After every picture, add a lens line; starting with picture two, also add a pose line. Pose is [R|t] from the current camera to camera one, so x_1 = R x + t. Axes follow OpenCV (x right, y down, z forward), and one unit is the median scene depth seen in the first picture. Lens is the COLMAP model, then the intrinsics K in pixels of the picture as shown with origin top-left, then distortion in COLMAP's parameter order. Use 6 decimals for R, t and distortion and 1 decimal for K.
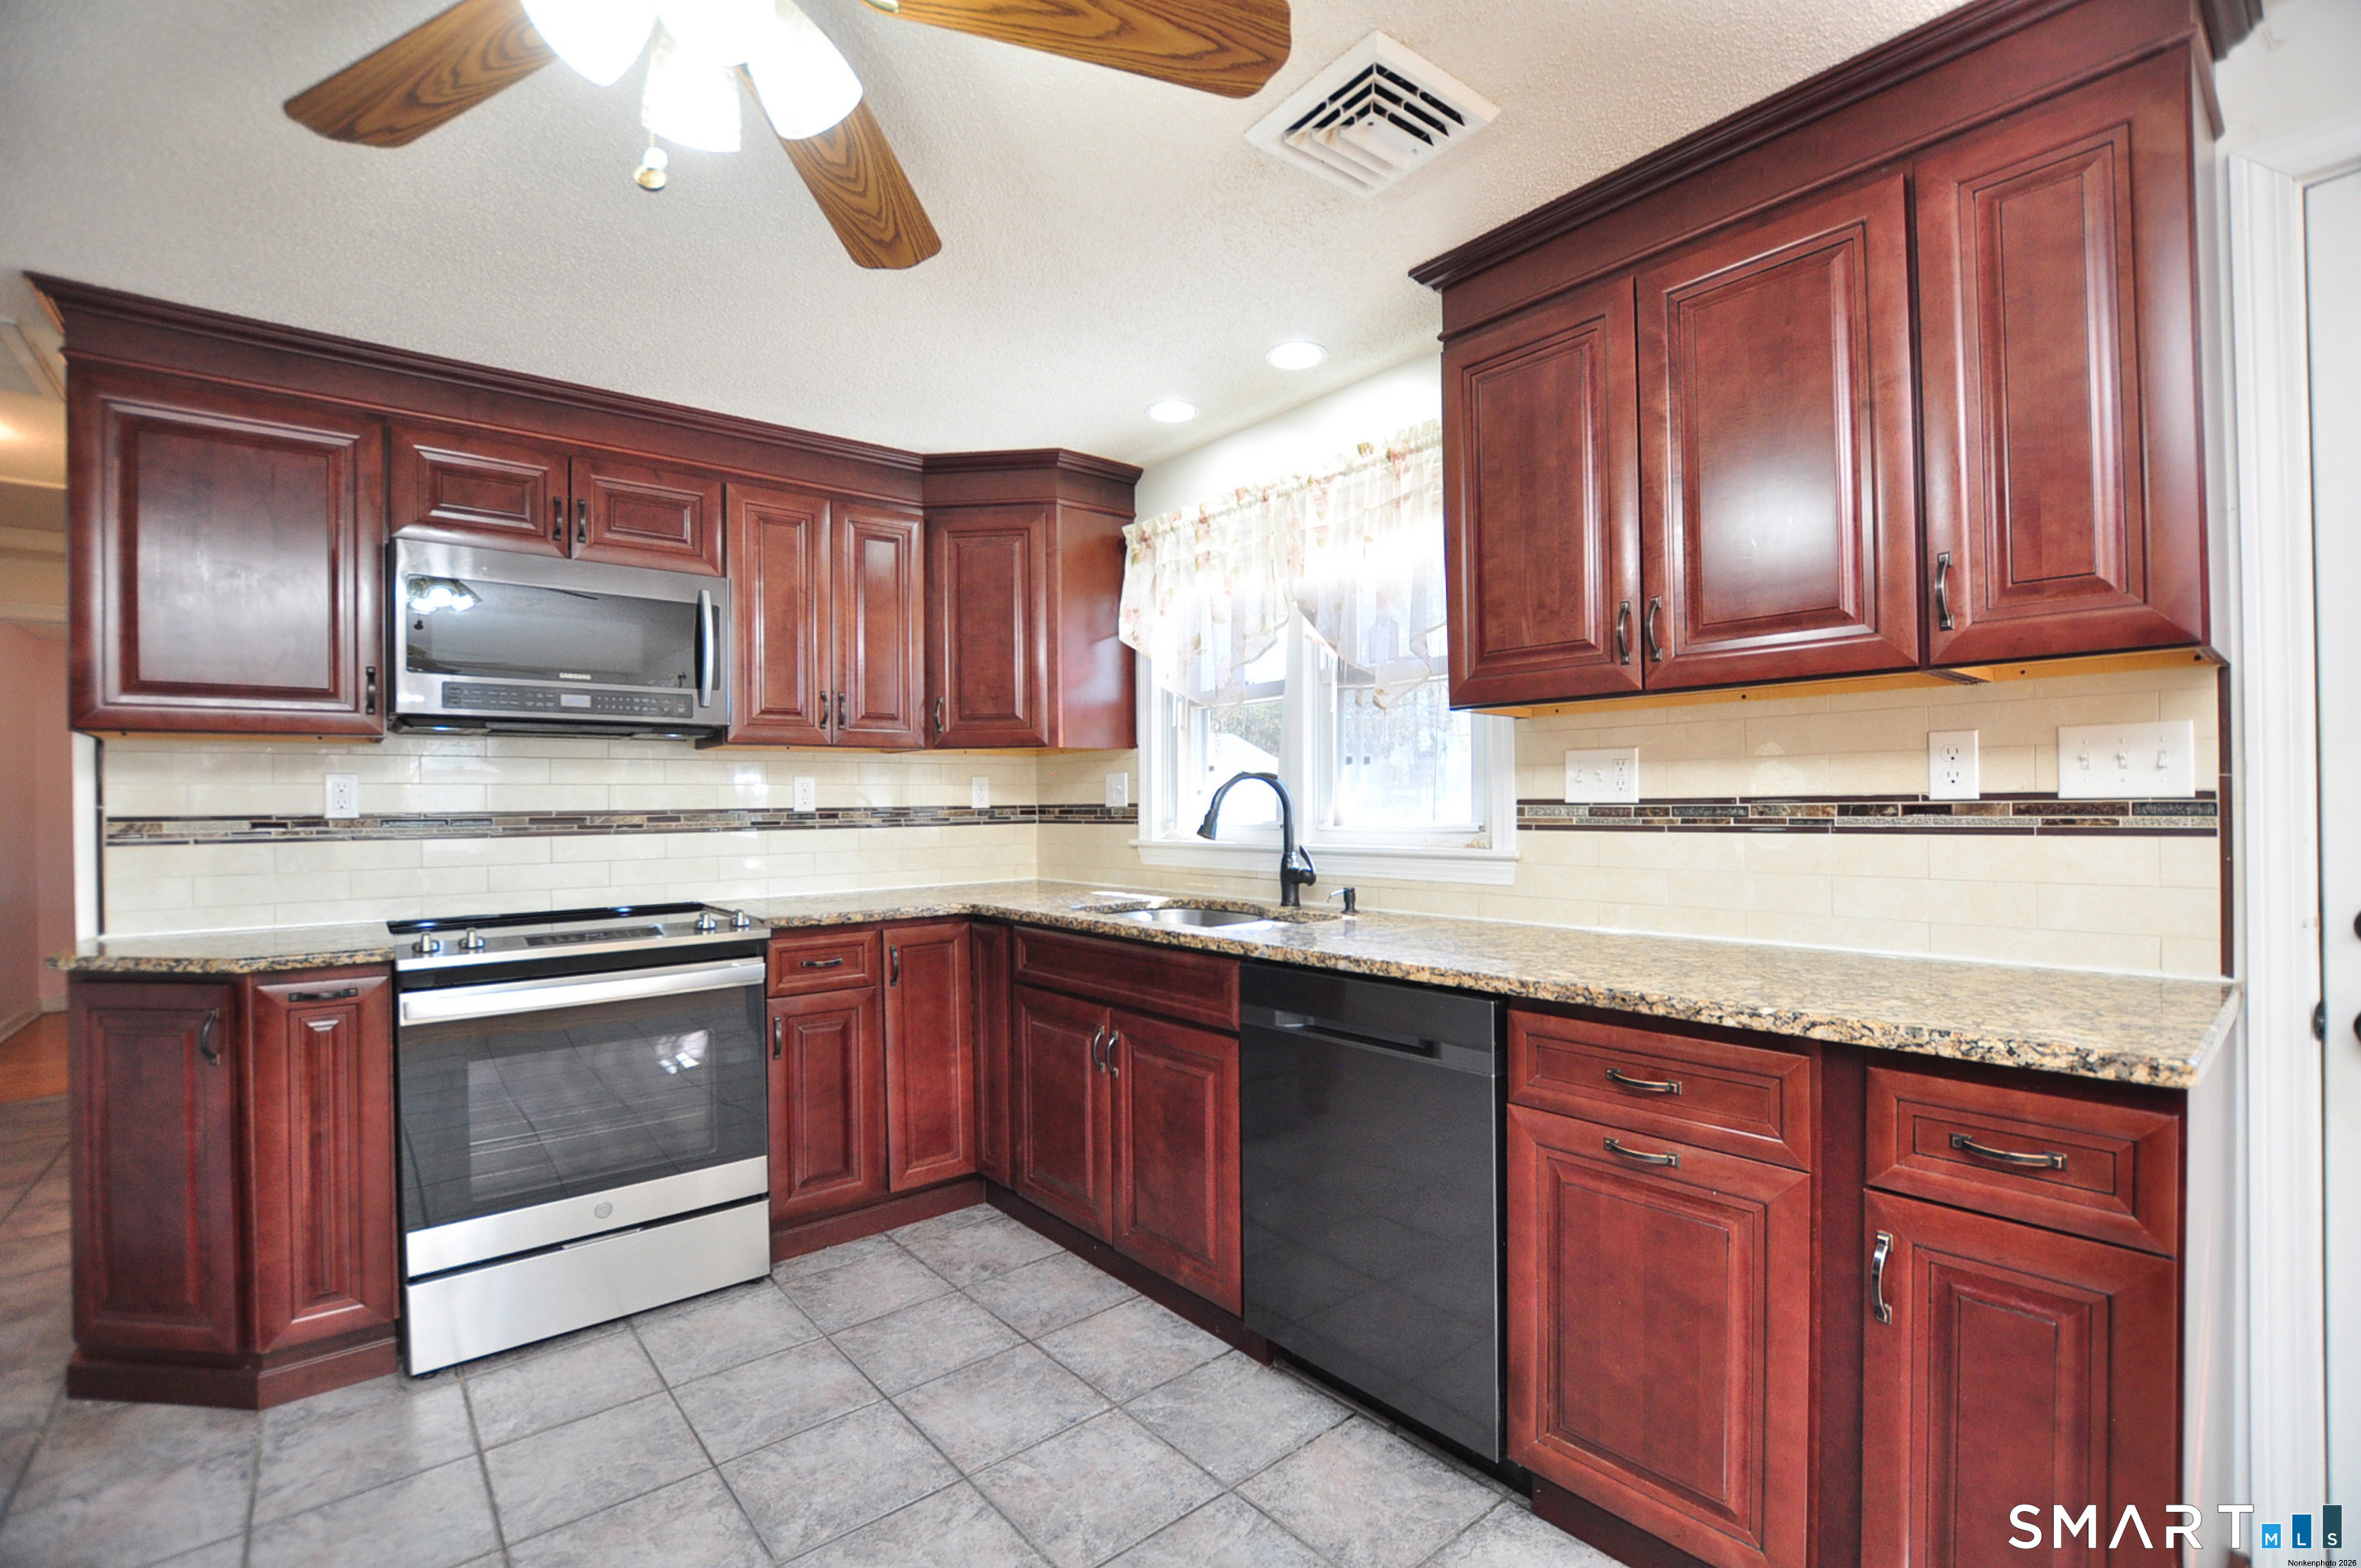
lens RADIAL K [[1050.9, 0, 1214.1], [0, 1050.9, 823.9], [0, 0, 1]] dist [-0.031660, 0.000864]
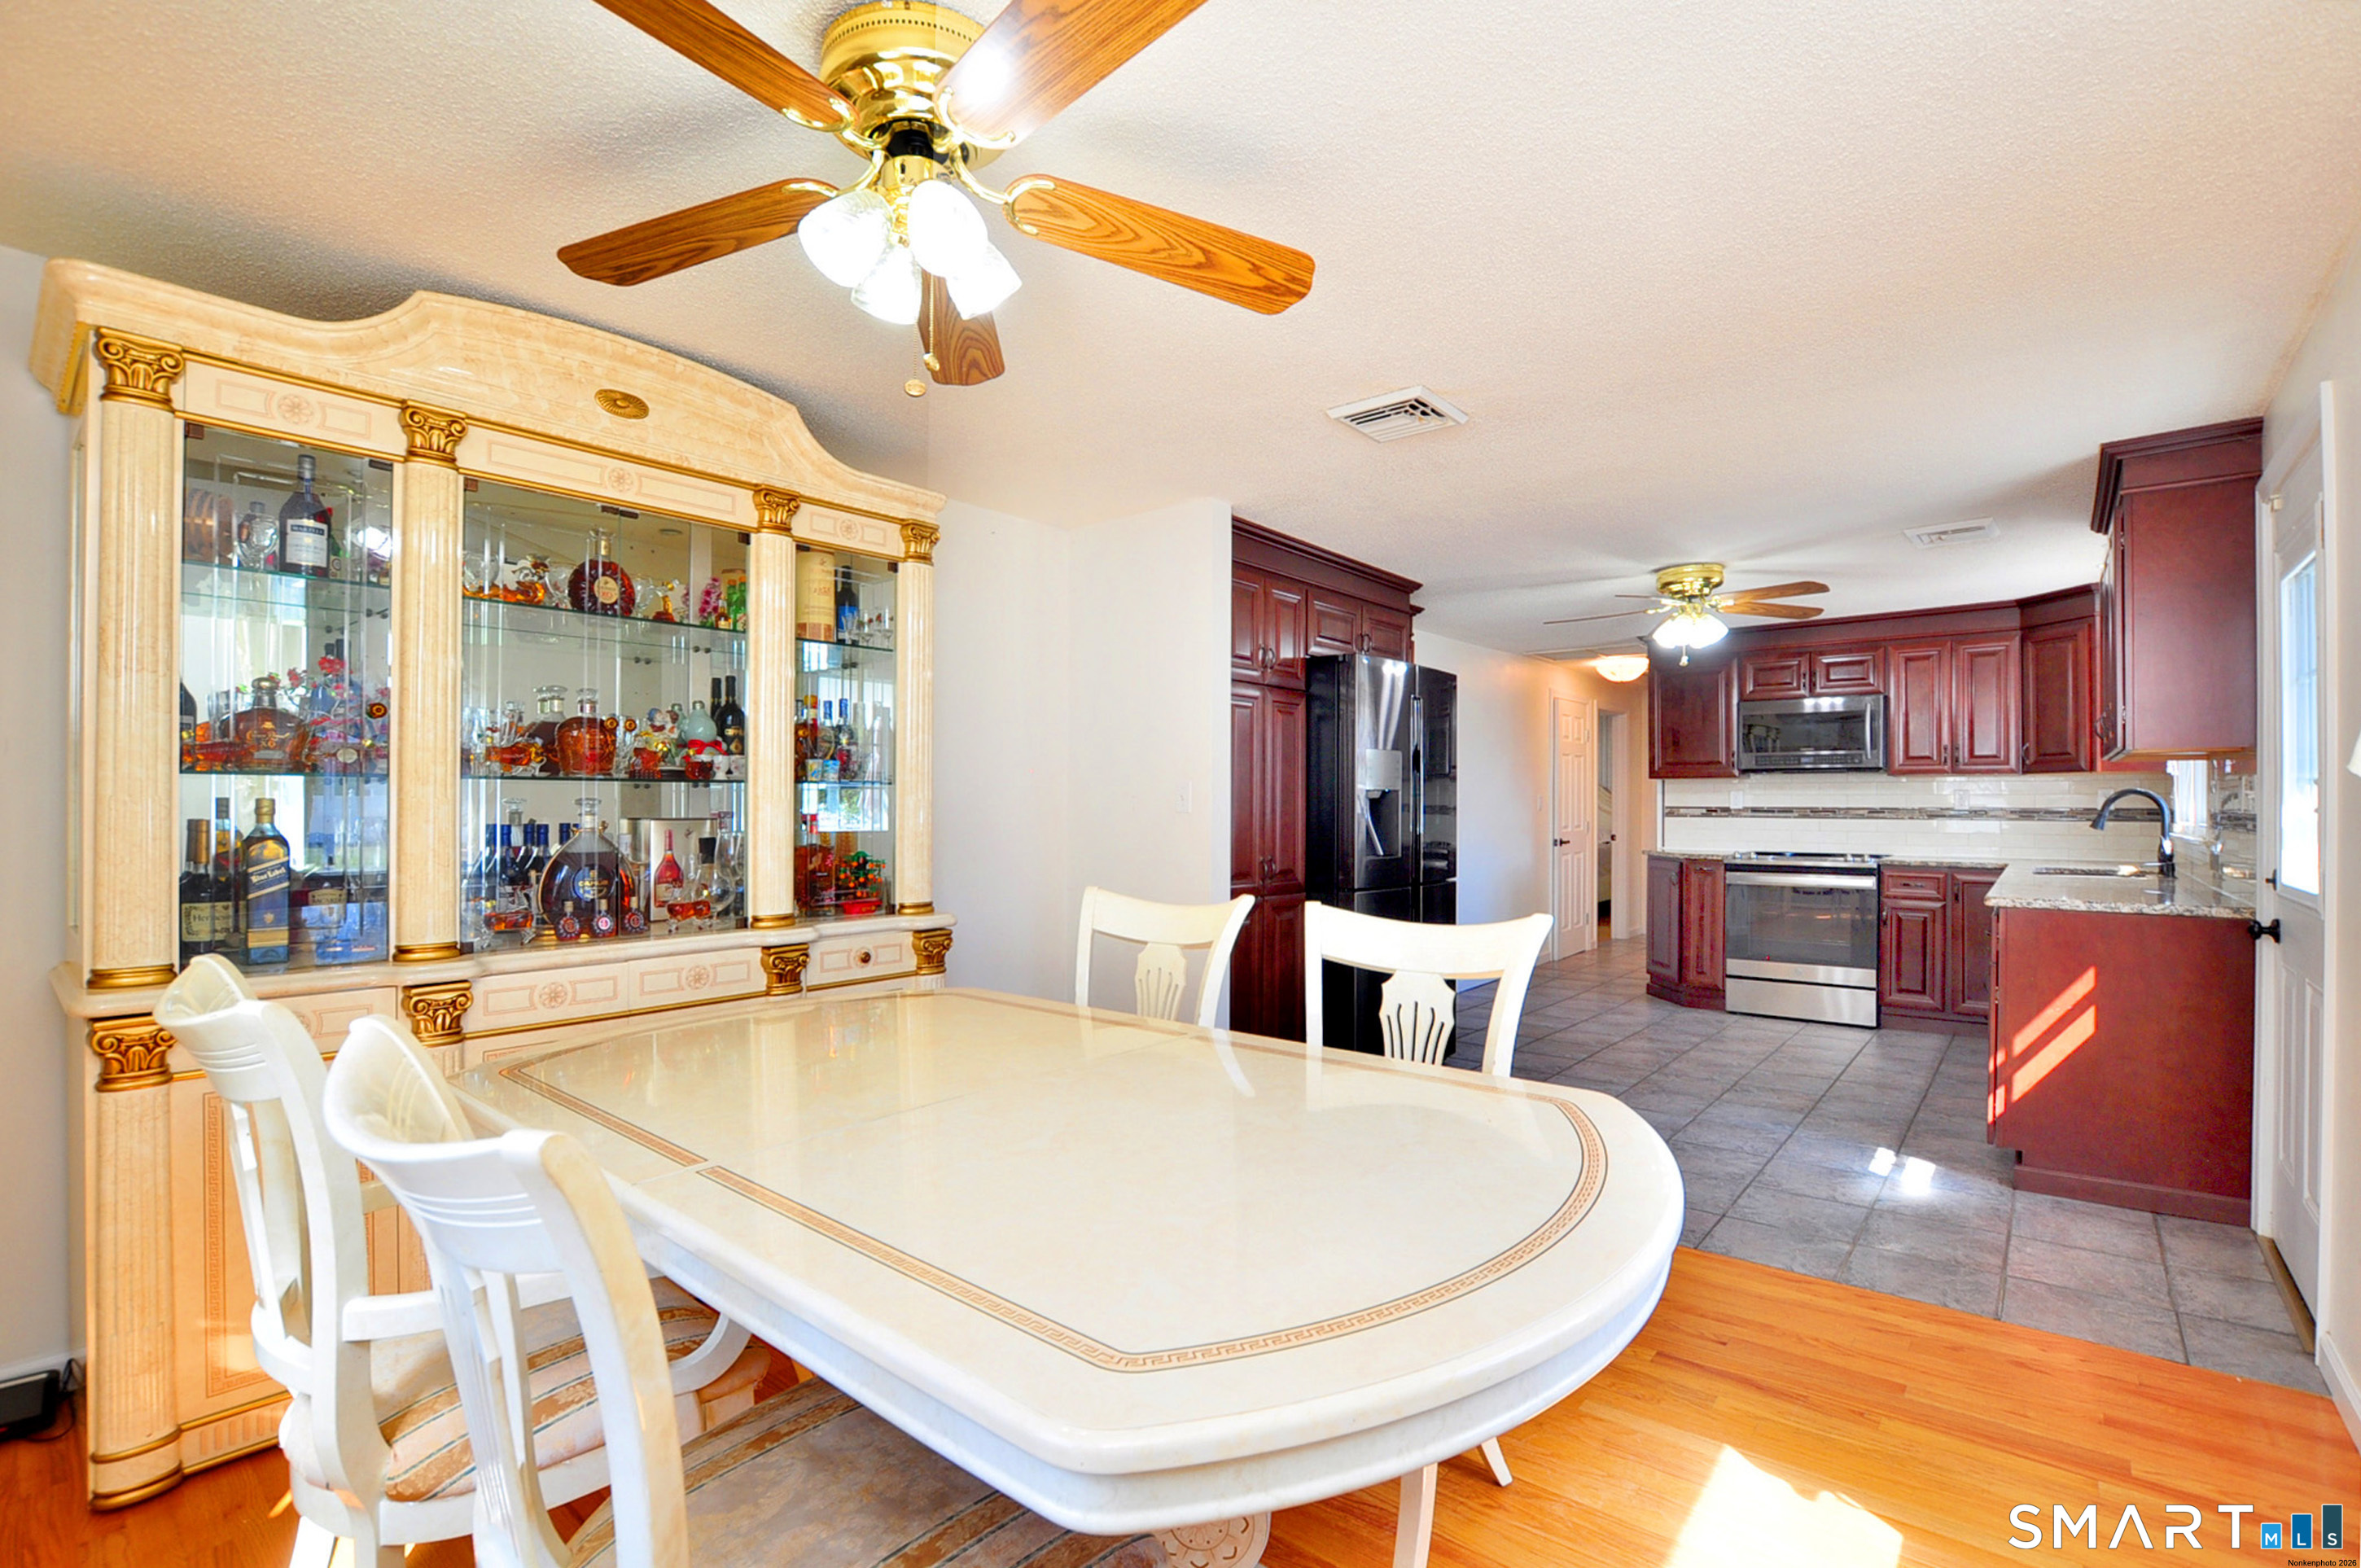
lens RADIAL K [[1141.6, 0, 1174.5], [0, 1141.6, 781.2], [0, 0, 1]] dist [-0.021142, -0.000299]
pose [[0.190758, -0.006203, -0.981618, 1.628020], [-0.023713, 0.999659, -0.010926, -0.009338], [0.981351, 0.025361, 0.190545, -0.881734]]
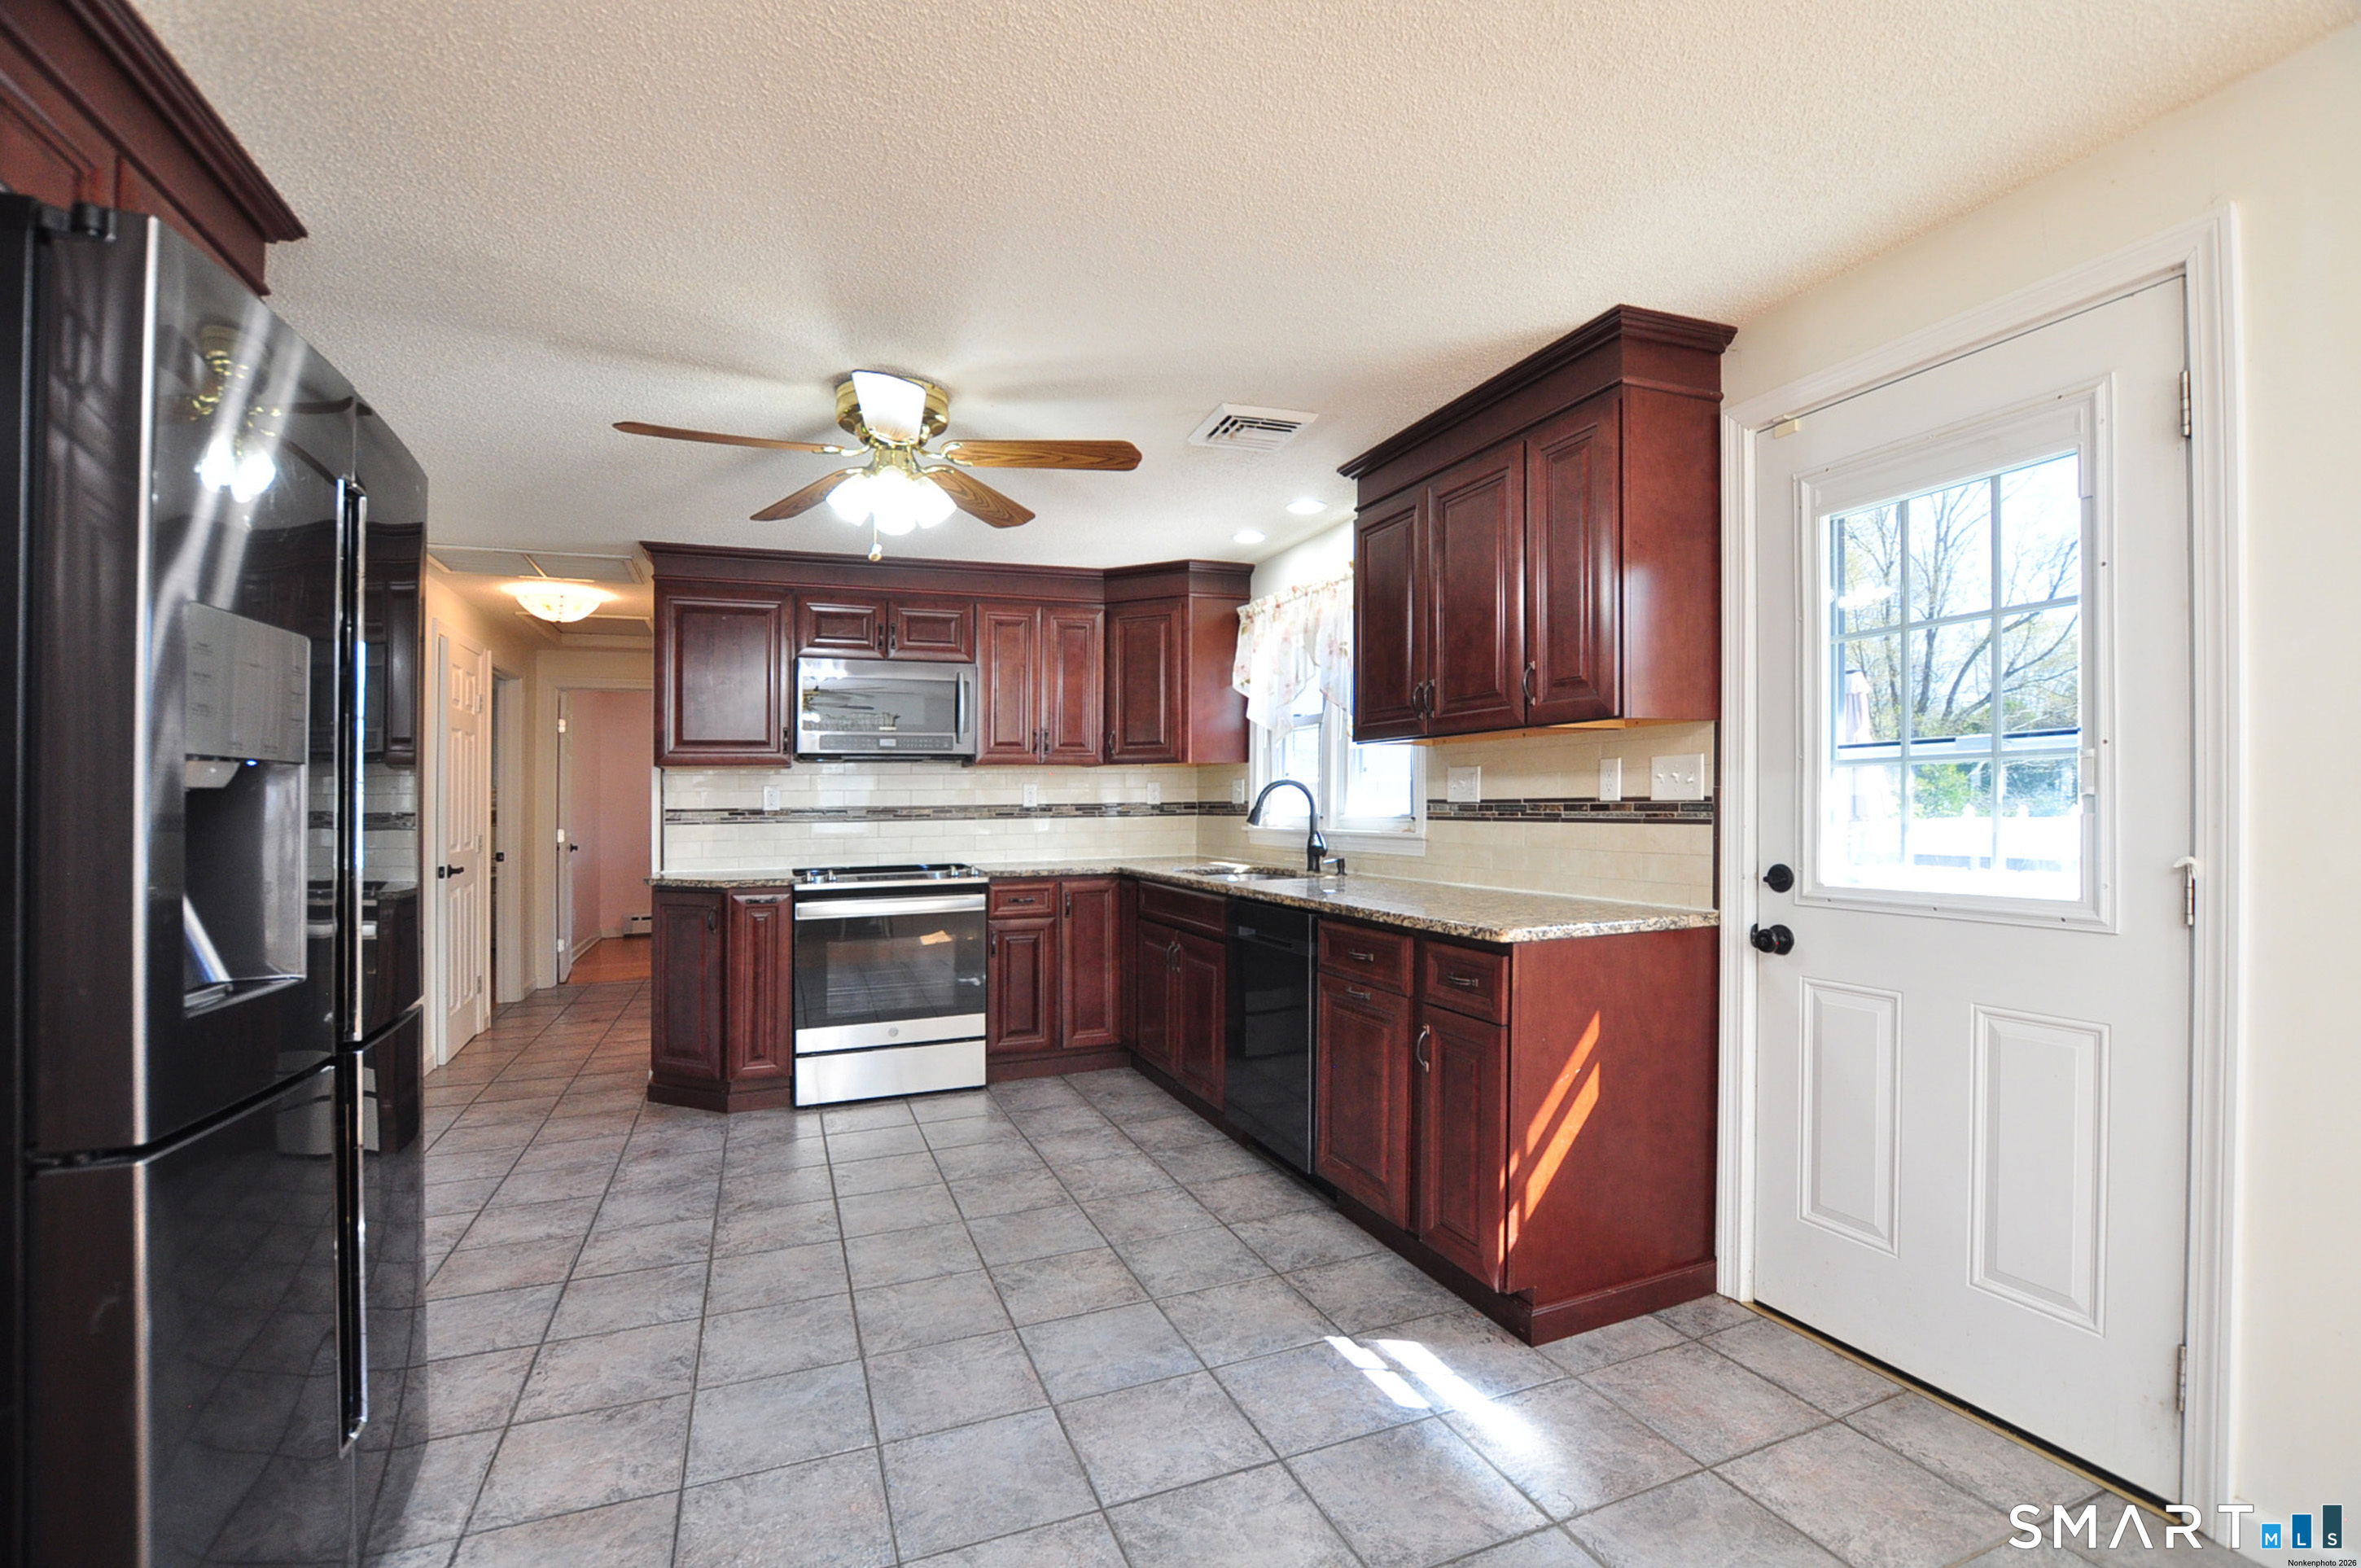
lens RADIAL K [[1071.8, 0, 1236.0], [0, 1071.8, 791.2], [0, 0, 1]] dist [-0.027548, -0.000393]
pose [[0.957549, -0.002565, -0.288258, 0.450275], [-0.004577, 0.999699, -0.024101, 0.002595], [0.288233, 0.024397, 0.957249, -0.531822]]
